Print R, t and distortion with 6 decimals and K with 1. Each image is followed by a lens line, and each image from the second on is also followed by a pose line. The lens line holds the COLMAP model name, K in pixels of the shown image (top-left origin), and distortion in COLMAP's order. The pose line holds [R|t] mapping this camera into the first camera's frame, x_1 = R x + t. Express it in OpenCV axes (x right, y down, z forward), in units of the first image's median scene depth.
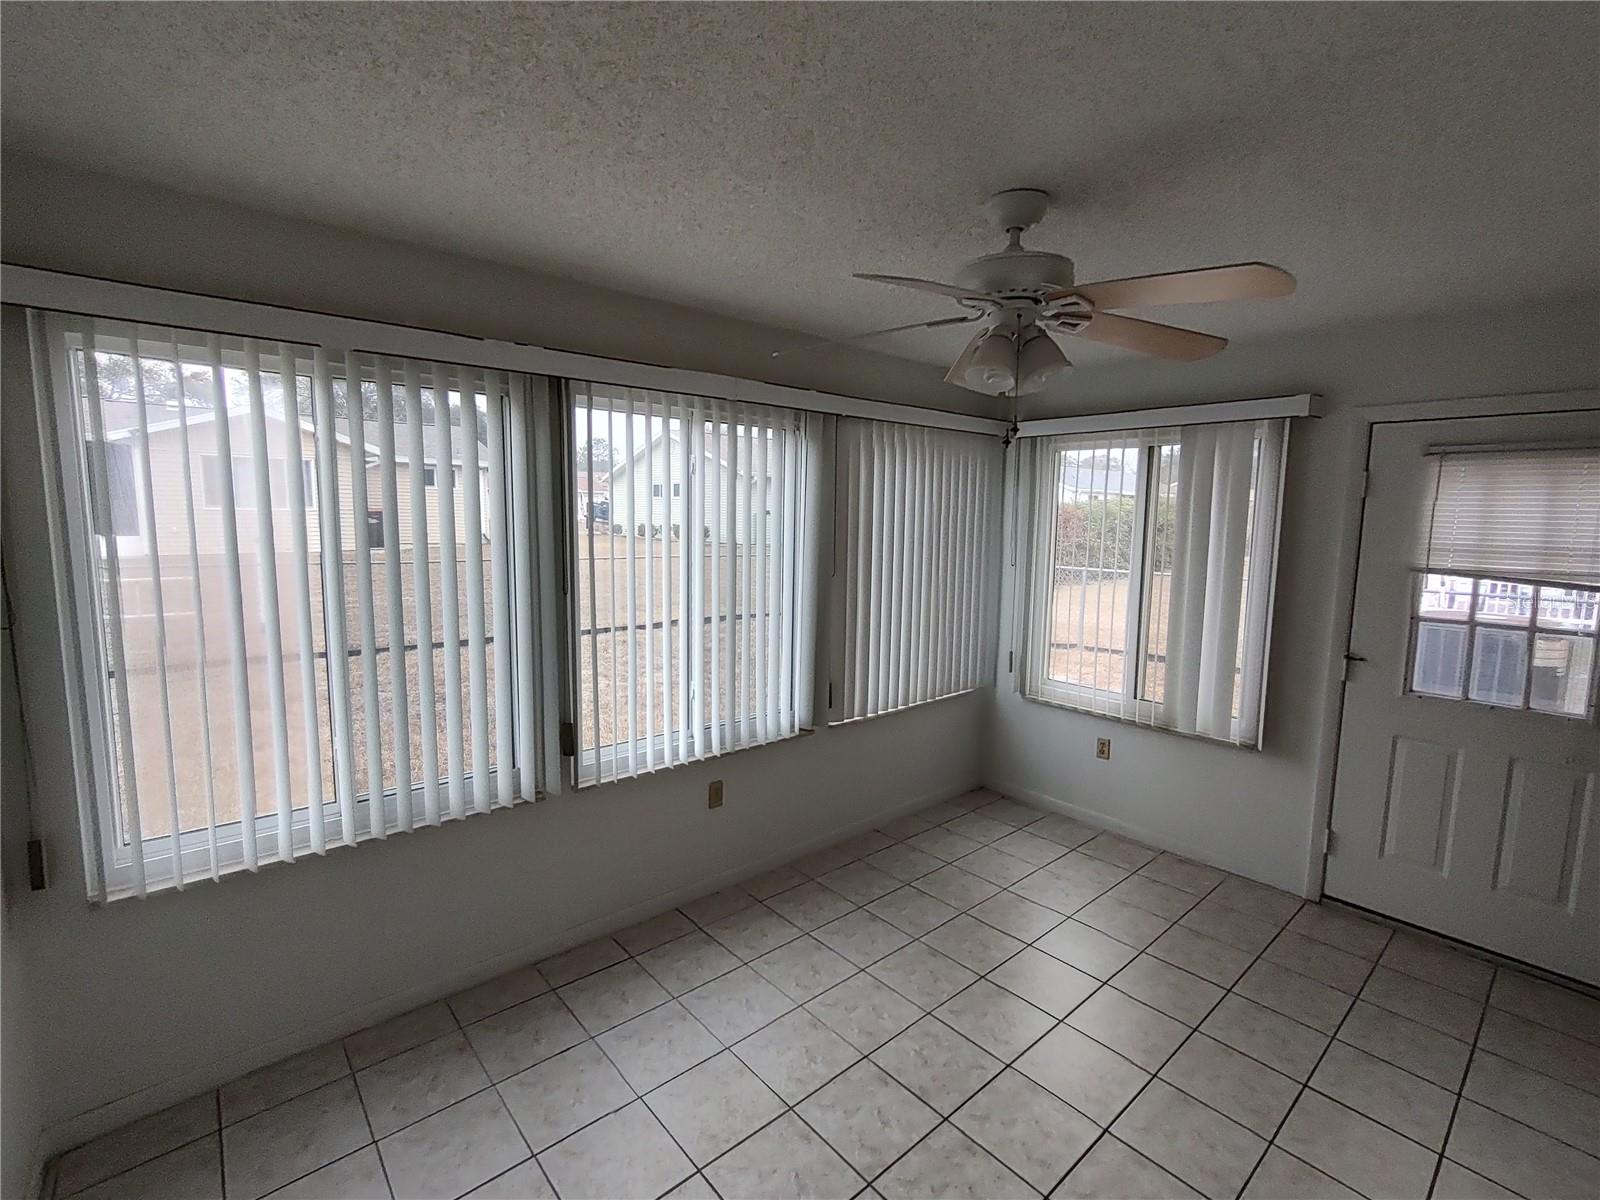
lens RADIAL K [[738.5, 0, 800.0], [0, 738.5, 600.0], [0, 0, 1]] dist [0.031877, 0.000235]
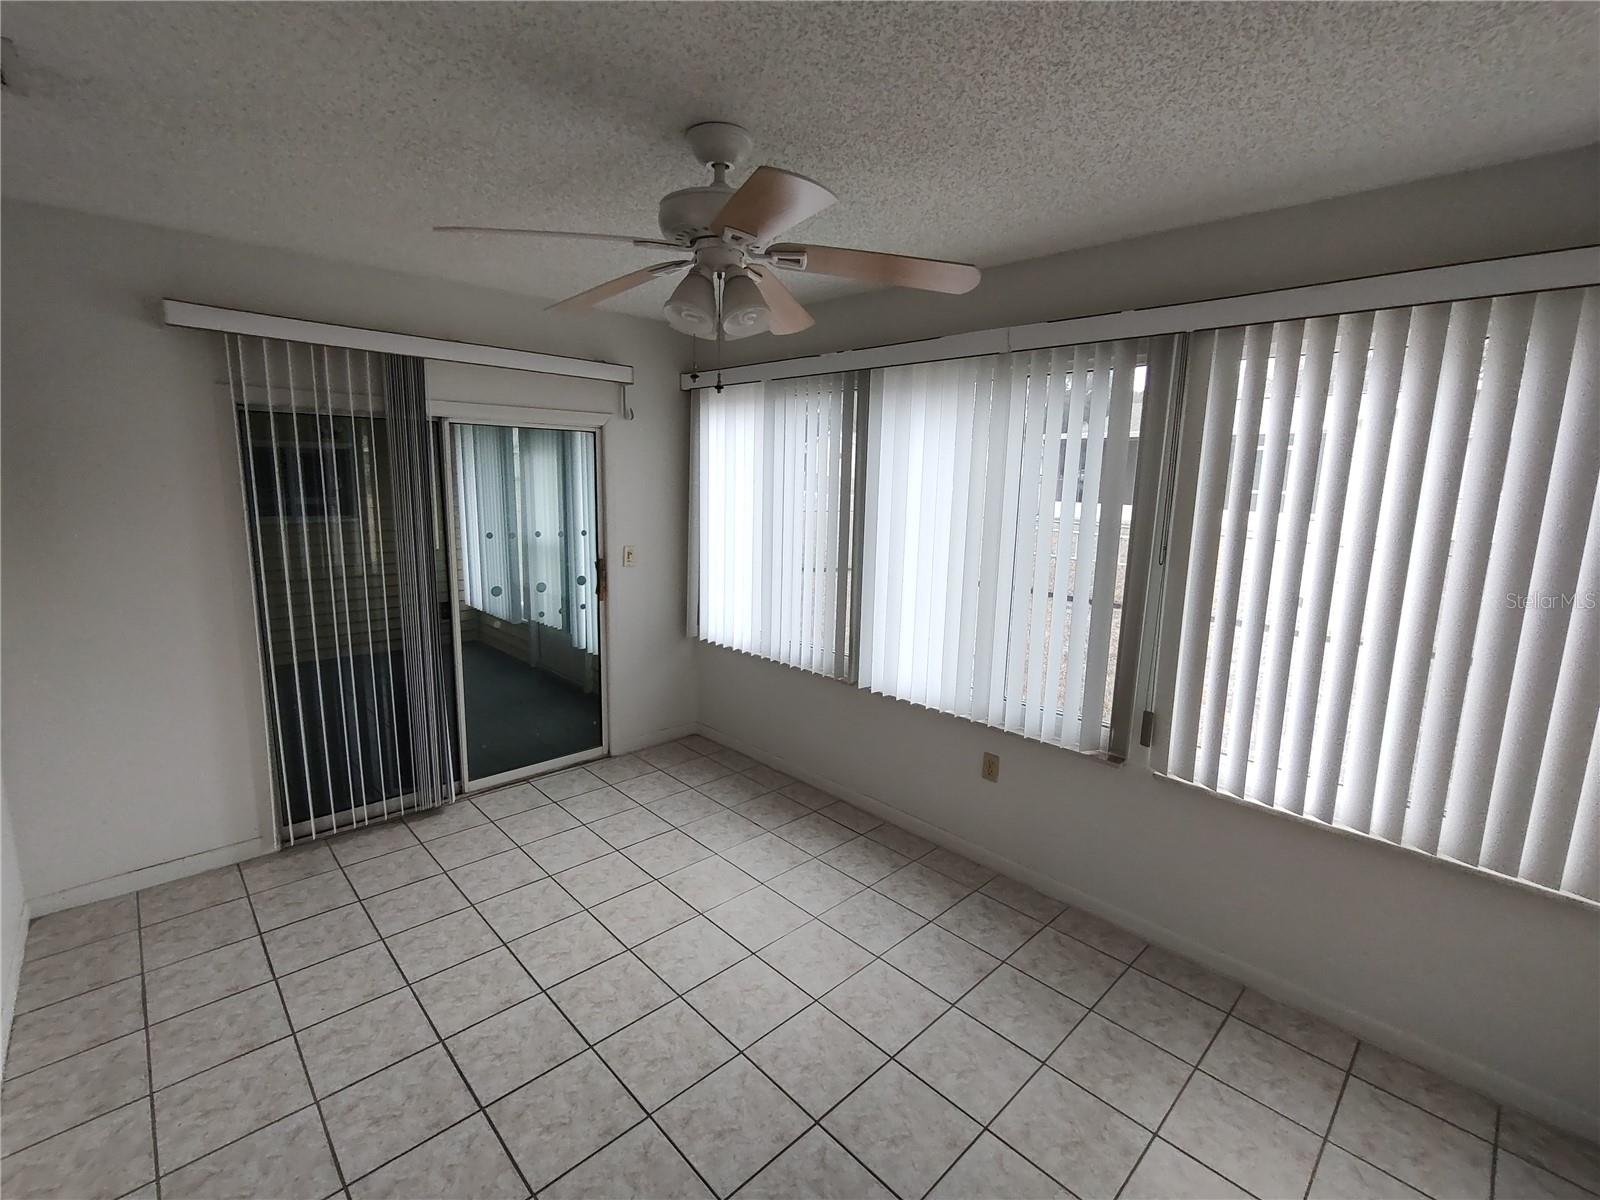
lens RADIAL K [[723.8, 0, 798.5], [0, 723.8, 596.5], [0, 0, 1]] dist [-0.003957, 0.001484]
pose [[0.040065, 0.153563, -0.987326, 0.797984], [-0.125767, 0.981036, 0.147481, -0.065938], [0.991250, 0.118264, 0.058618, 0.689320]]
